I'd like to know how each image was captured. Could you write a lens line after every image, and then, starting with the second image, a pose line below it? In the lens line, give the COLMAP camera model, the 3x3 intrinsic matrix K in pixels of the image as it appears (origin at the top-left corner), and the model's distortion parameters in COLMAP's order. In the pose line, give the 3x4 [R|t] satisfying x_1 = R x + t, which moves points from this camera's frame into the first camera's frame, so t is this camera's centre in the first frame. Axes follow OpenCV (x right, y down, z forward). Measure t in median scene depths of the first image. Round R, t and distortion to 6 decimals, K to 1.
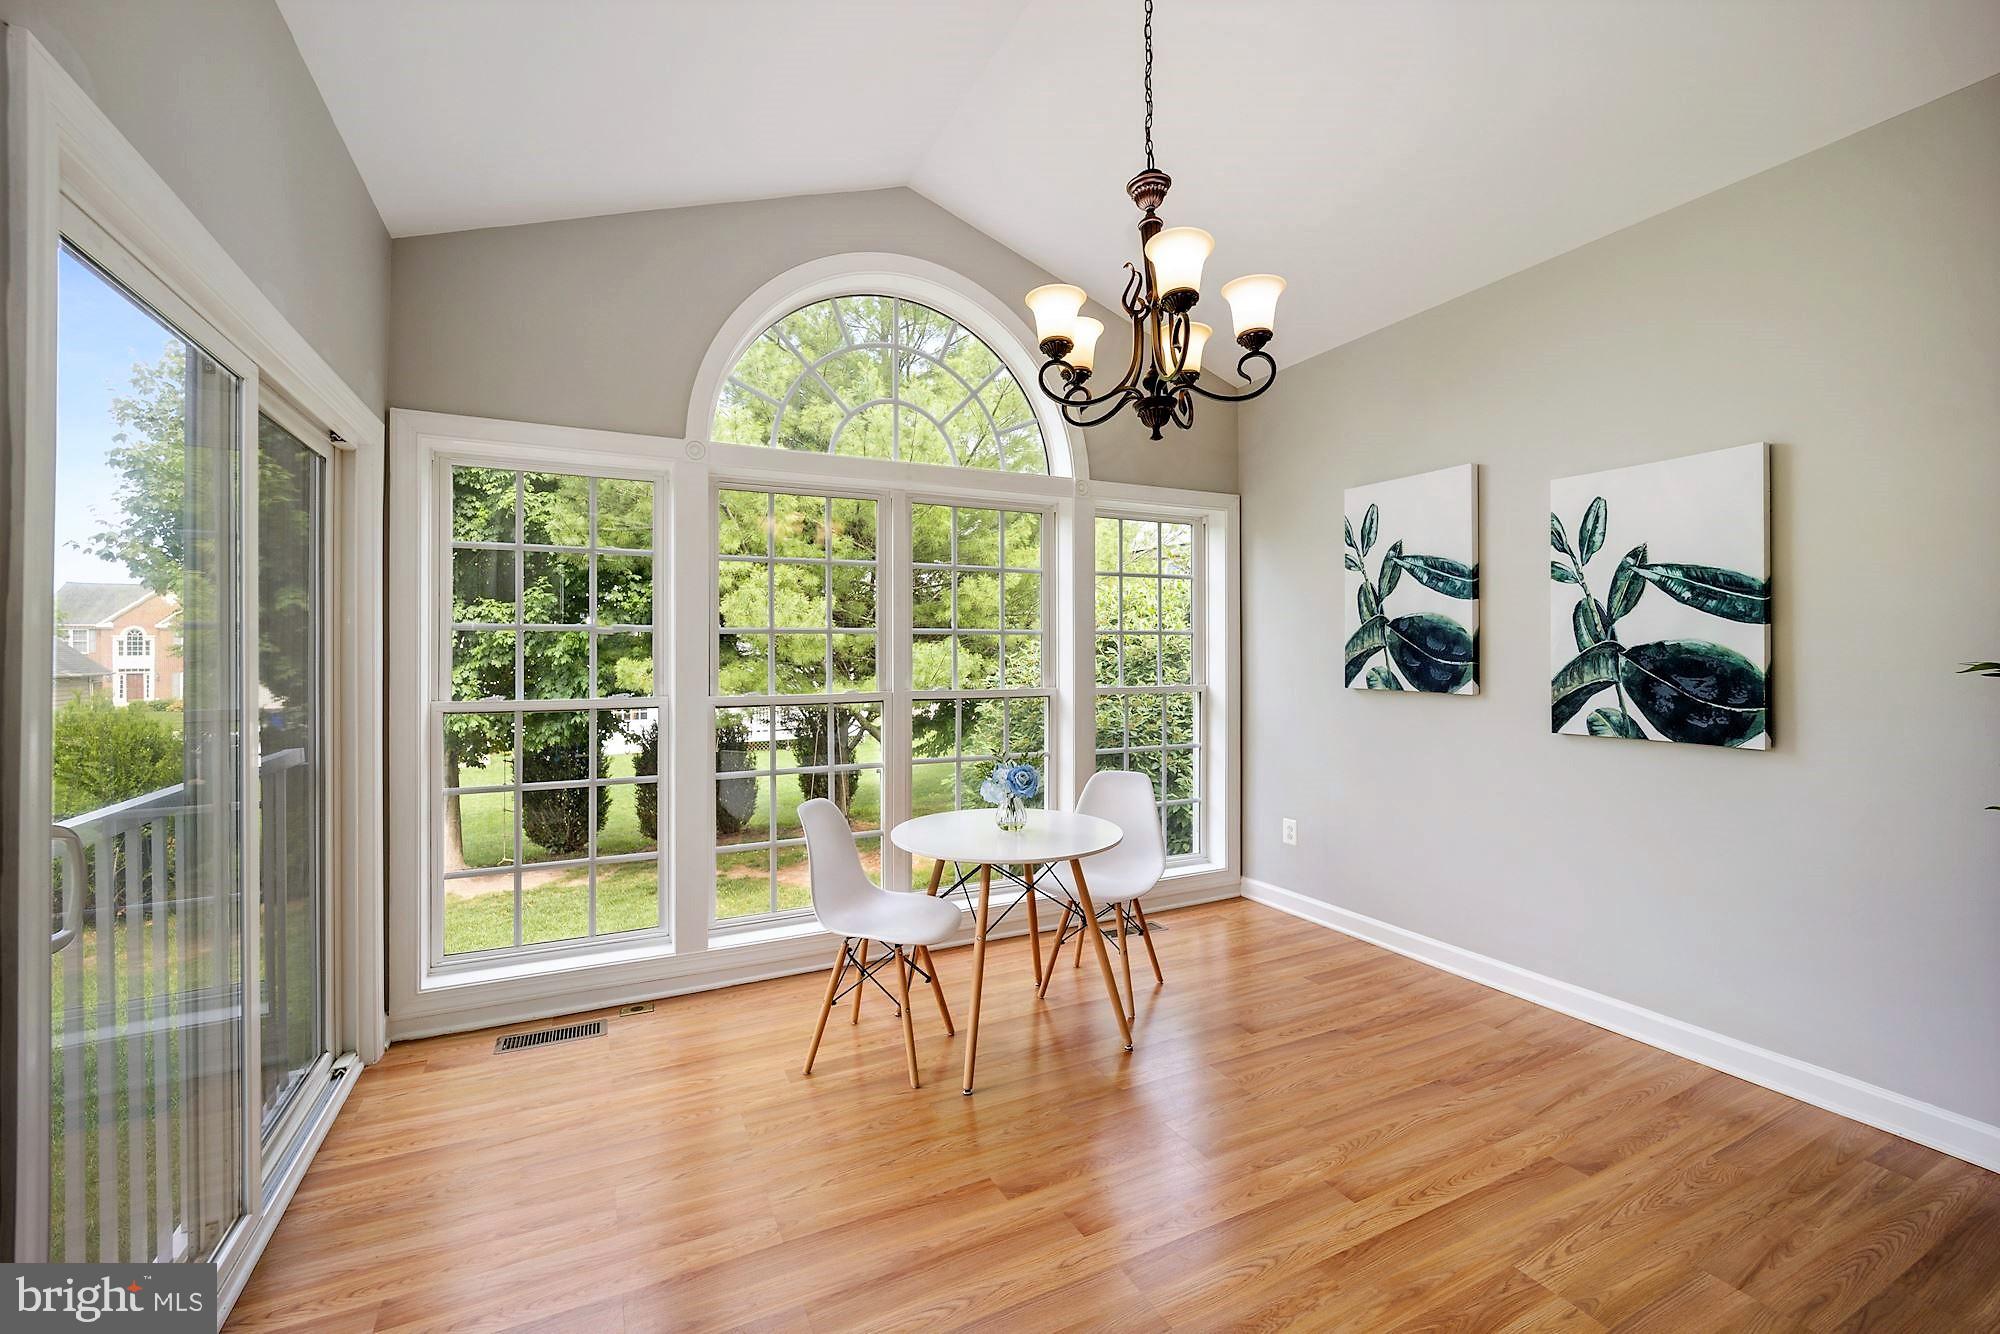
lens RADIAL K [[828.1, 0, 995.8], [0, 828.1, 661.7], [0, 0, 1]] dist [-0.001976, 0.000137]
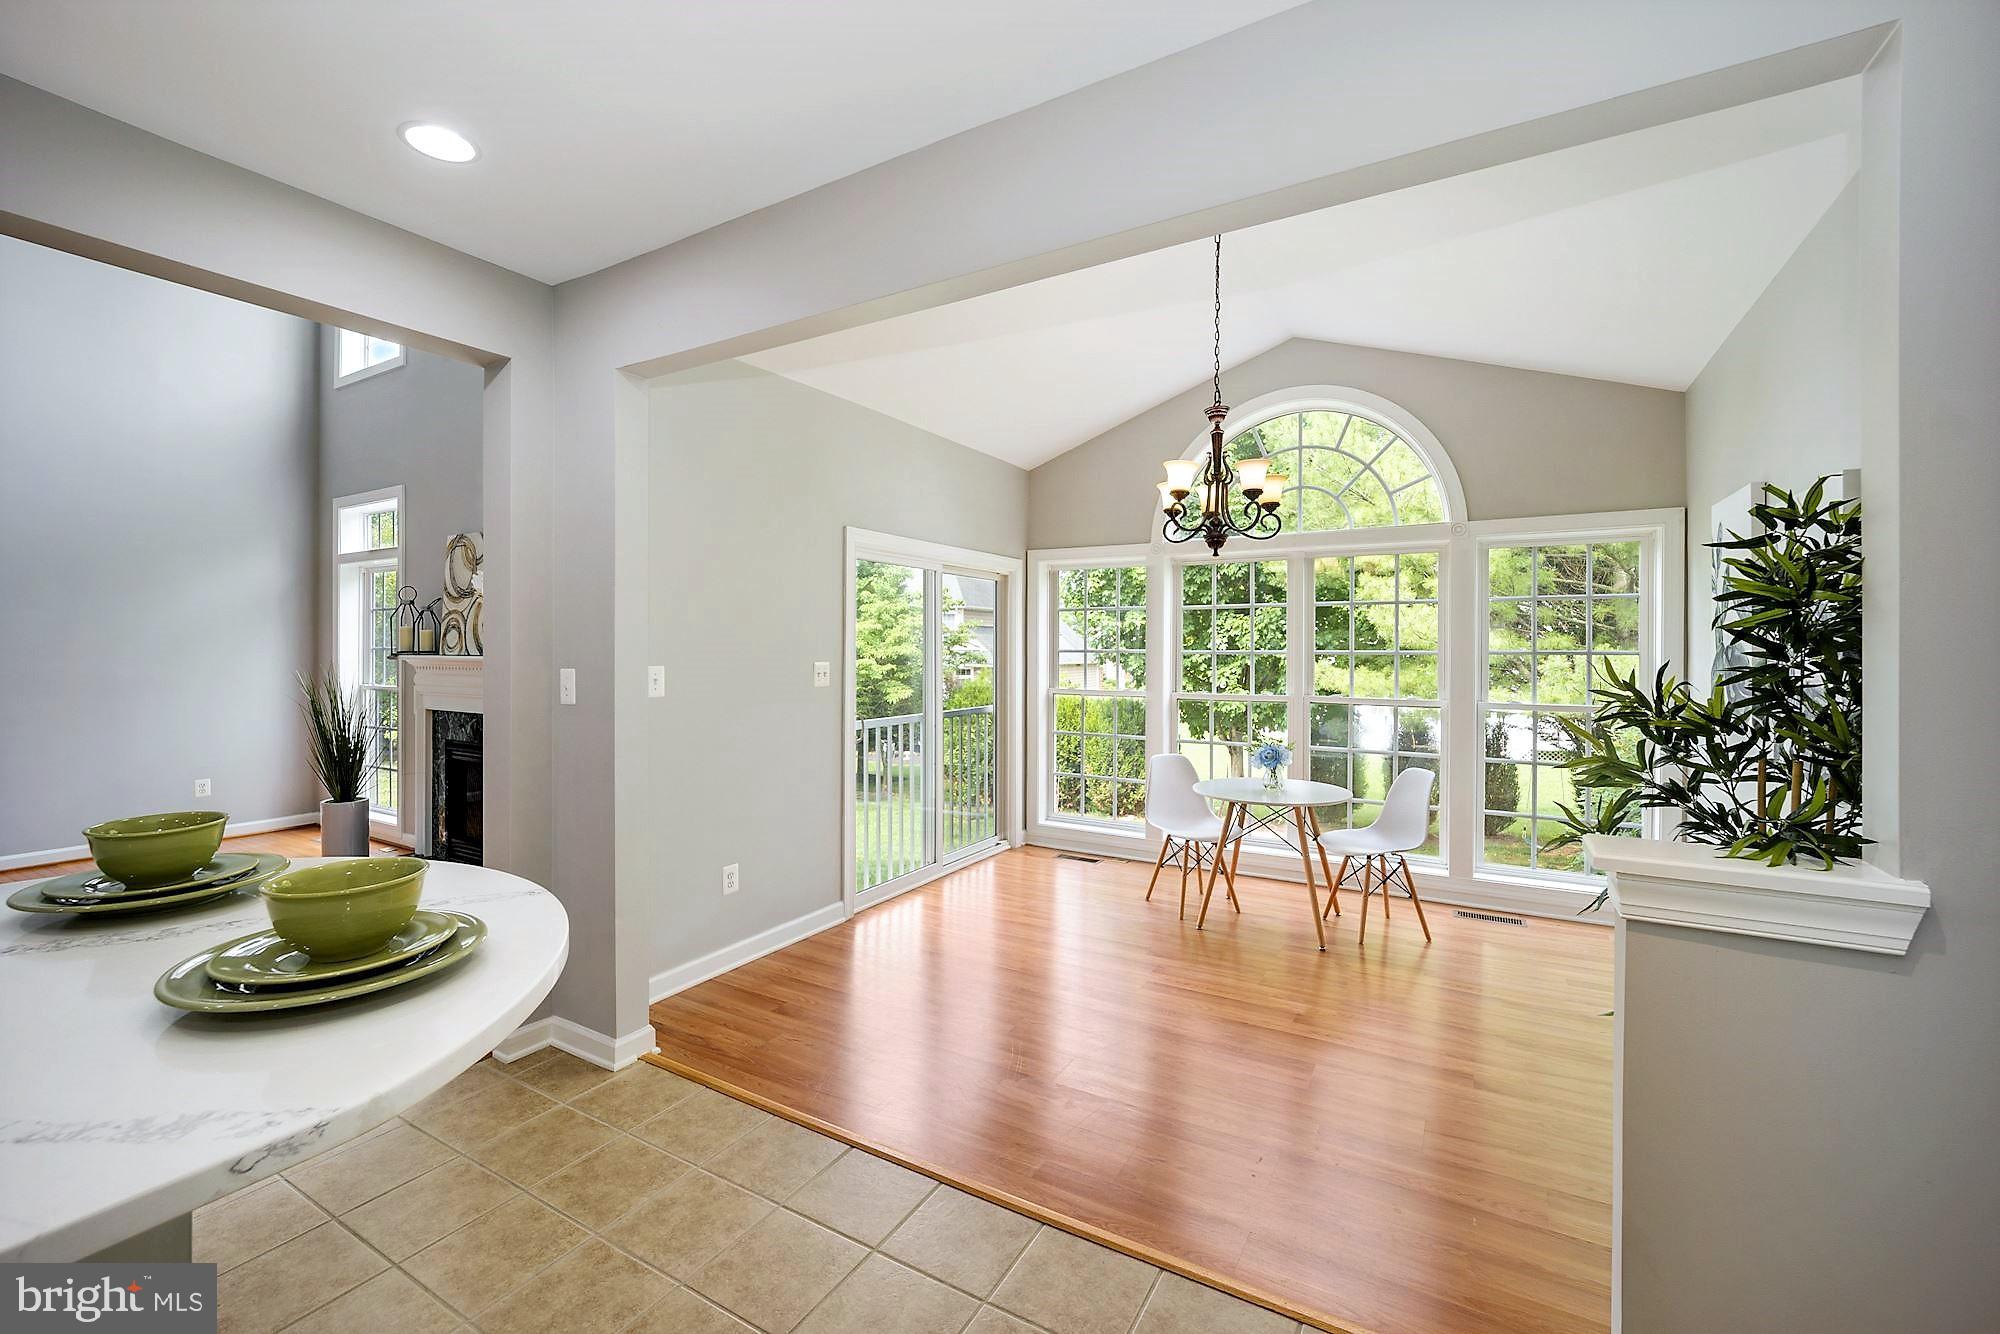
lens RADIAL K [[823.8, 0, 977.6], [0, 823.8, 638.7], [0, 0, 1]] dist [-0.001596, -0.000306]
pose [[0.537778, -0.005600, -0.843068, 1.390165], [-0.009625, 0.999872, -0.012781, -0.064191], [0.843031, 0.014988, 0.537655, -0.367989]]
